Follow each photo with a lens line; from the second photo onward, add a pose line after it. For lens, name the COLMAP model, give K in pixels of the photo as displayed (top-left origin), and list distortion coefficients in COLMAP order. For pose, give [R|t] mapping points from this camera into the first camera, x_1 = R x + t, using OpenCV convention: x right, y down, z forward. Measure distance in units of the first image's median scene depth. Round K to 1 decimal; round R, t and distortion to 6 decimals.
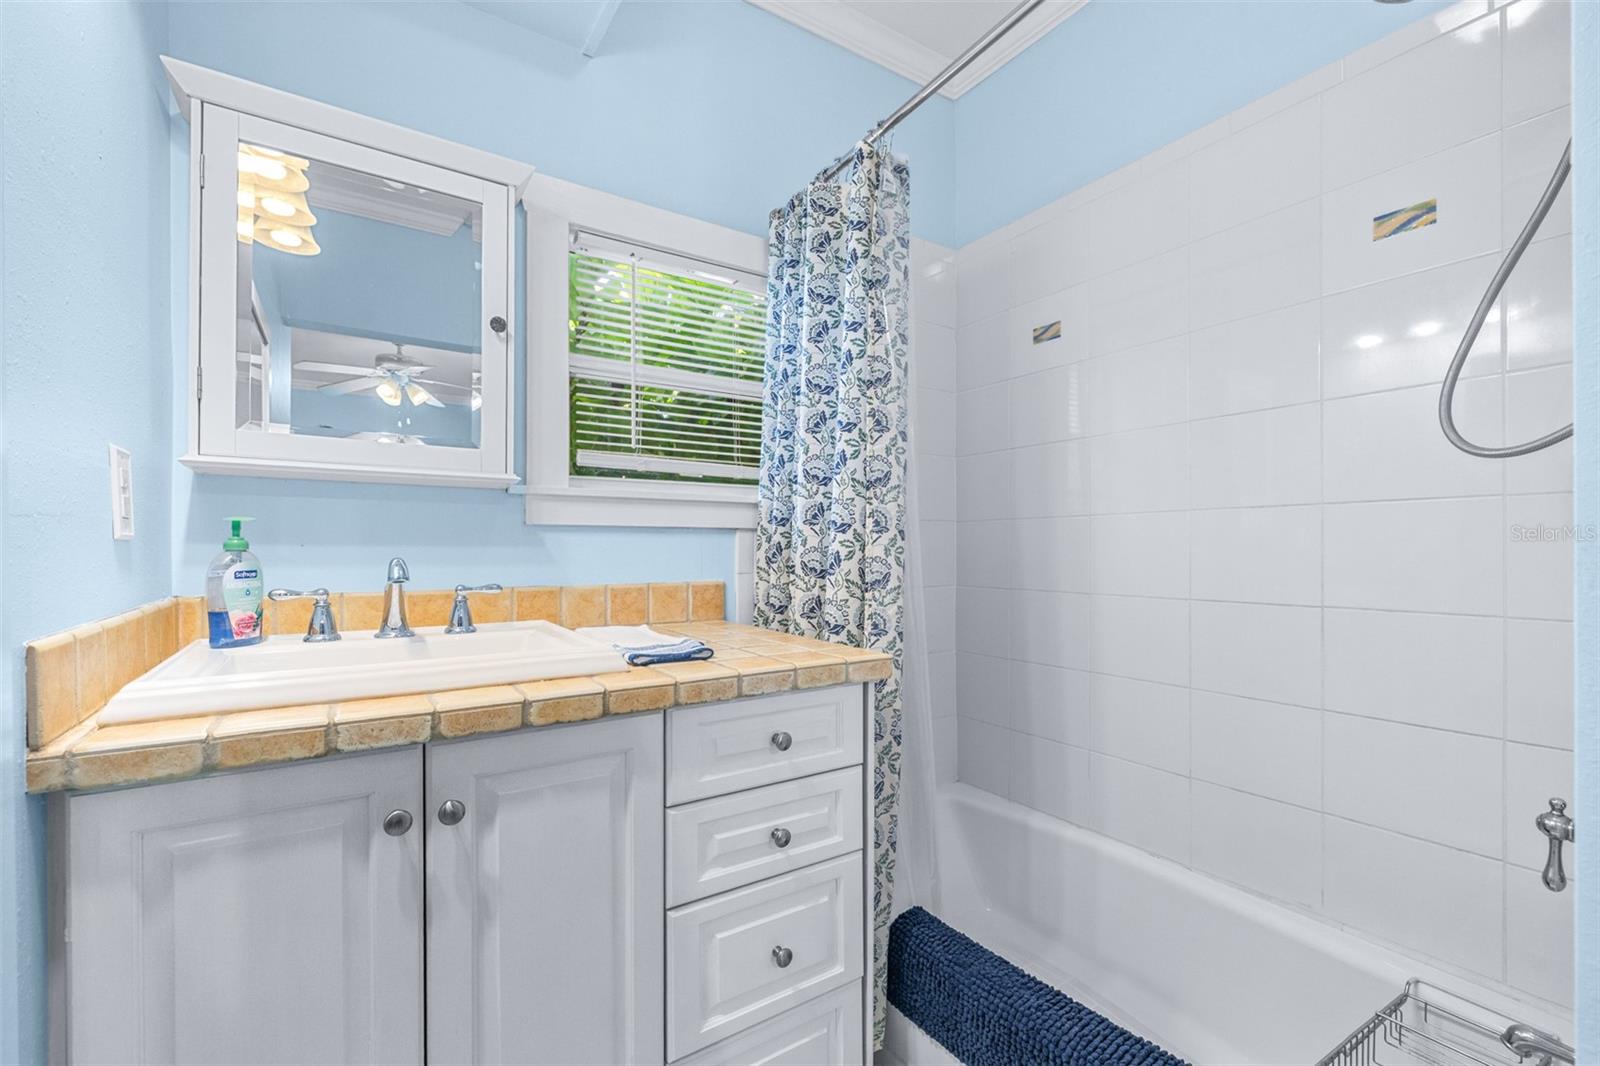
lens RADIAL K [[678.3, 0, 798.1], [0, 678.3, 536.9], [0, 0, 1]] dist [0.003825, -0.000599]
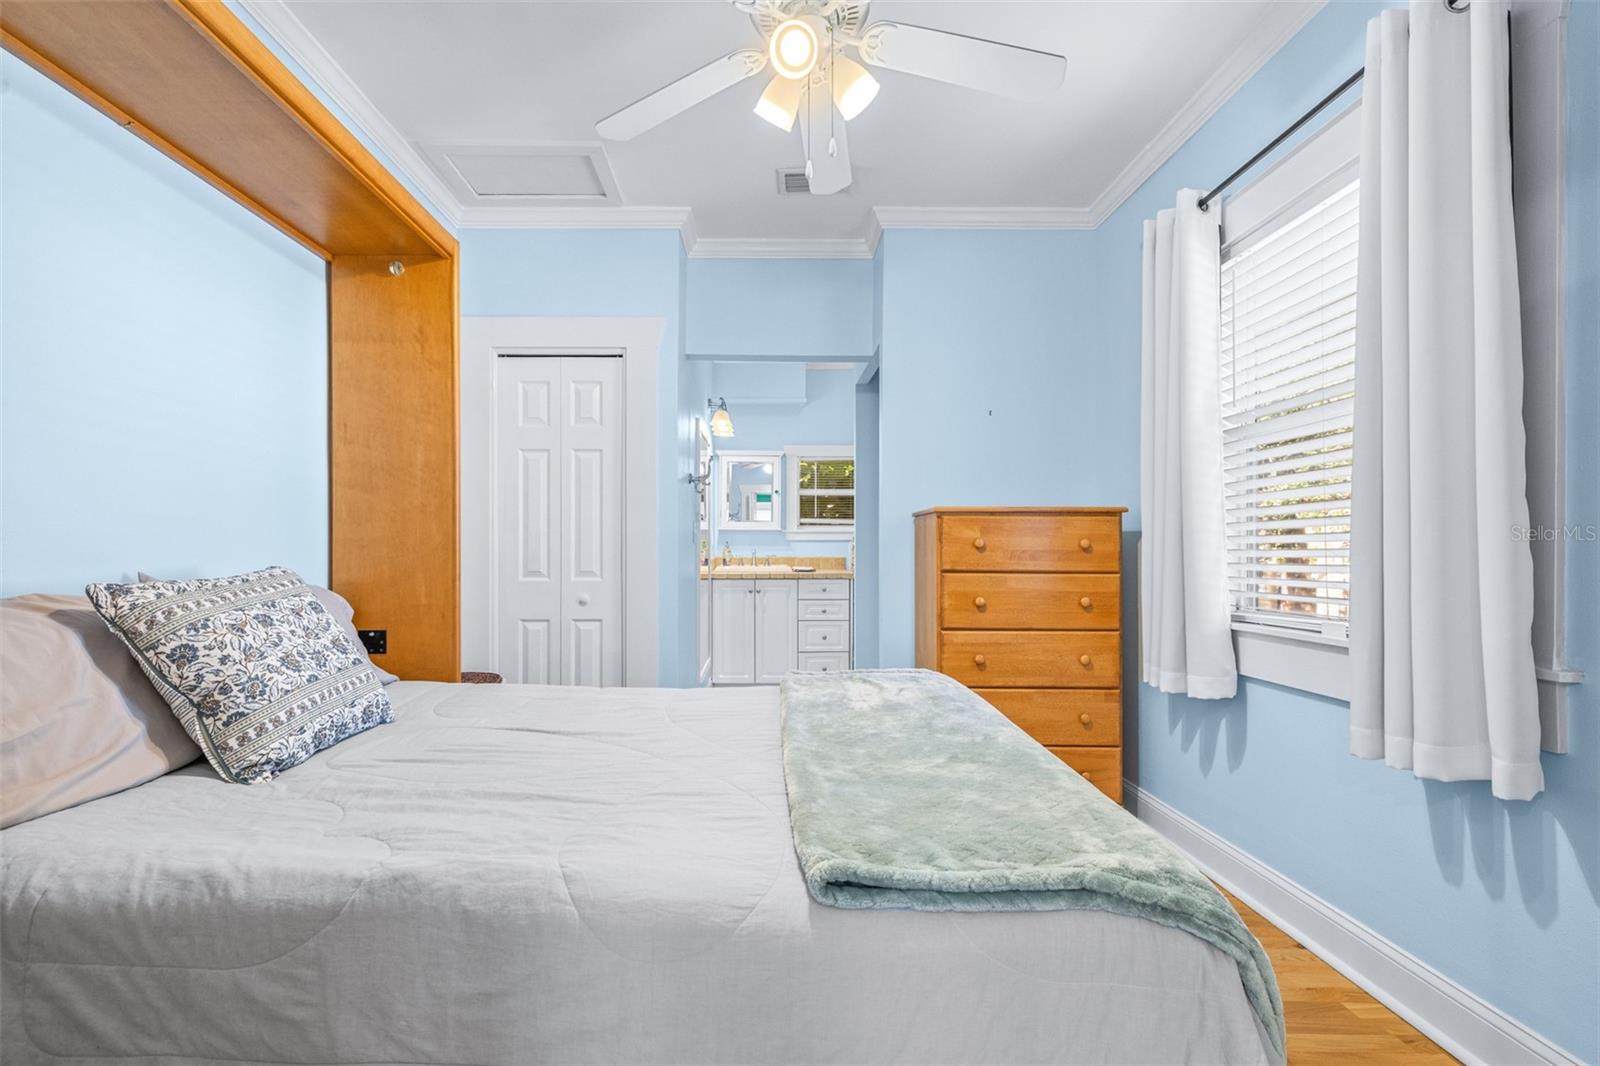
lens RADIAL K [[678.3, 0, 800.0], [0, 678.3, 532.8], [0, 0, 1]] dist [0.003825, -0.000599]
pose [[0.862138, -0.003961, -0.506657, 1.888822], [0.008966, 0.999932, 0.007440, -0.101782], [0.506594, -0.010957, 0.862115, -2.639570]]
